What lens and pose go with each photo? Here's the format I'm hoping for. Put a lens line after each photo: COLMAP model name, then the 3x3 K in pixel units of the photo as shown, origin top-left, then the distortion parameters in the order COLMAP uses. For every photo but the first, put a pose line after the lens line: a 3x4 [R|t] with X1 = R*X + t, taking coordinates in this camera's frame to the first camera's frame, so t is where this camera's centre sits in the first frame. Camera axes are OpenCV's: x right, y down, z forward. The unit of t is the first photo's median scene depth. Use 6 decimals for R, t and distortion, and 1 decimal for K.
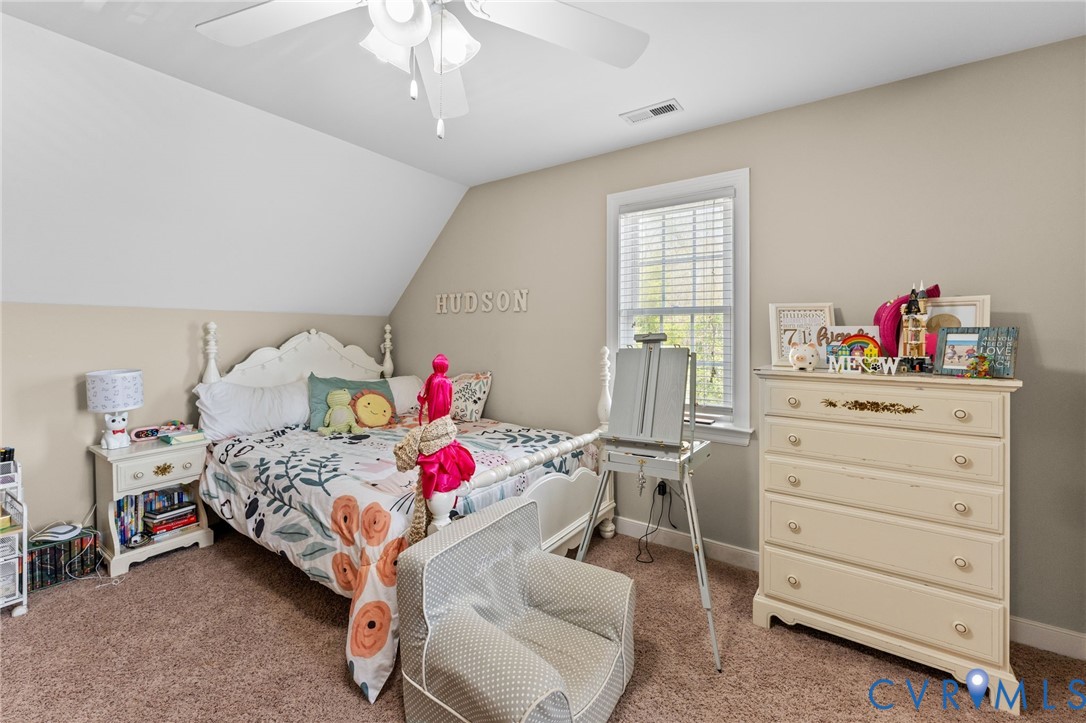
lens RADIAL K [[453.8, 0, 529.9], [0, 453.8, 331.4], [0, 0, 1]] dist [0.001537, 0.000094]
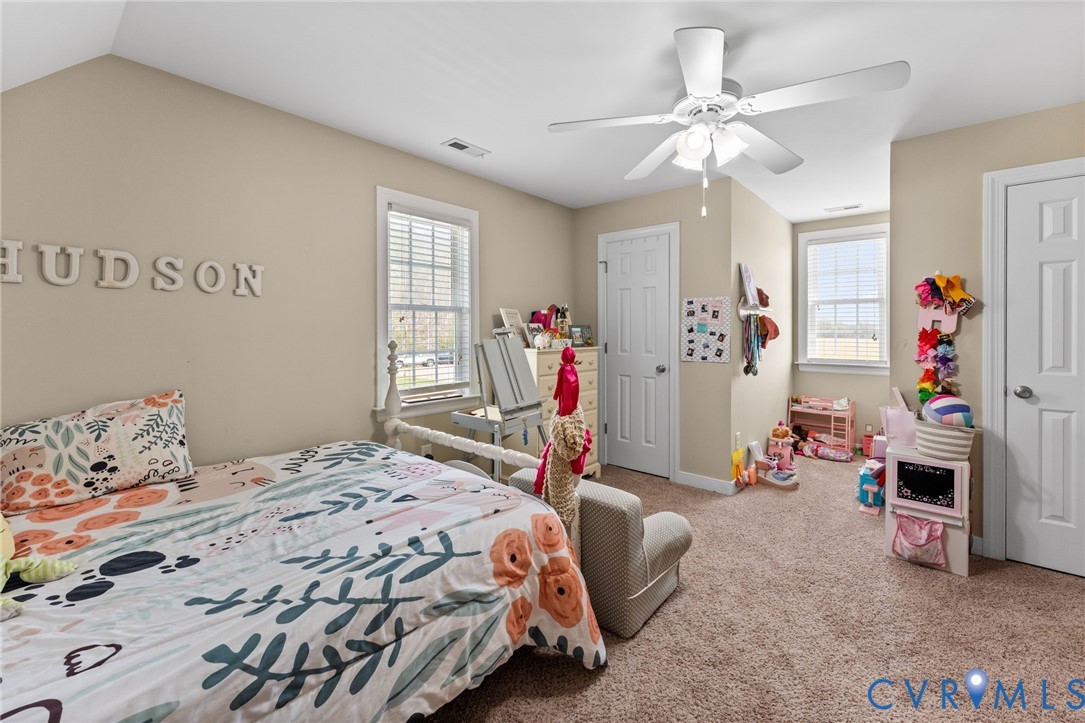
lens RADIAL K [[453.4, 0, 529.4], [0, 453.4, 331.4], [0, 0, 1]] dist [0.001537, 0.000094]
pose [[0.111490, -0.007462, 0.993738, -0.920785], [-0.004581, 0.999957, 0.008022, 0.004449], [-0.993755, -0.005447, 0.111451, 0.680308]]
